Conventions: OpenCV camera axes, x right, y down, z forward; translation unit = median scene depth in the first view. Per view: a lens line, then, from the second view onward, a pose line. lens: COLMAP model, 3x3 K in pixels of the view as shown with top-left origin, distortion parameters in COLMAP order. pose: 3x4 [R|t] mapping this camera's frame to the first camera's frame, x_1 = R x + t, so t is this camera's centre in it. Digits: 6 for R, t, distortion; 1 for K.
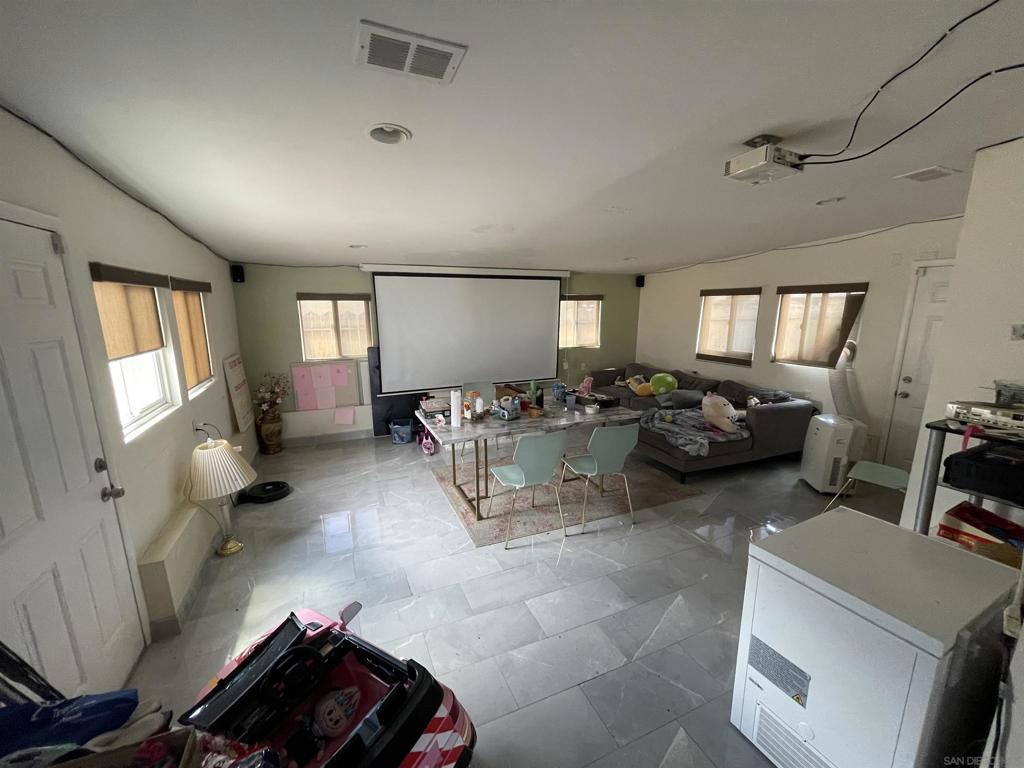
lens RADIAL K [[412.9, 0, 513.4], [0, 412.9, 387.1], [0, 0, 1]] dist [0.003570, -0.000795]
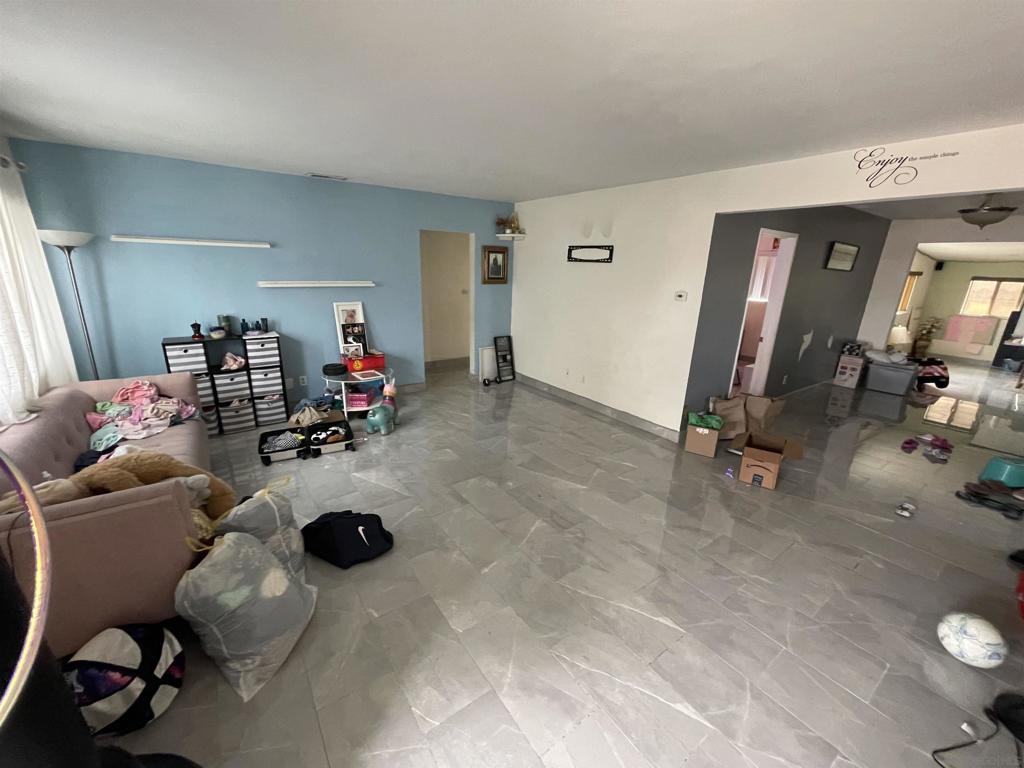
lens RADIAL K [[412.9, 0, 515.5], [0, 412.9, 384.5], [0, 0, 1]] dist [0.003570, -0.000795]
pose [[0.225920, 0.287336, -0.930805, 0.818626], [-0.226391, 0.944834, 0.236719, 0.236049], [0.947474, 0.157246, 0.278508, -1.282045]]
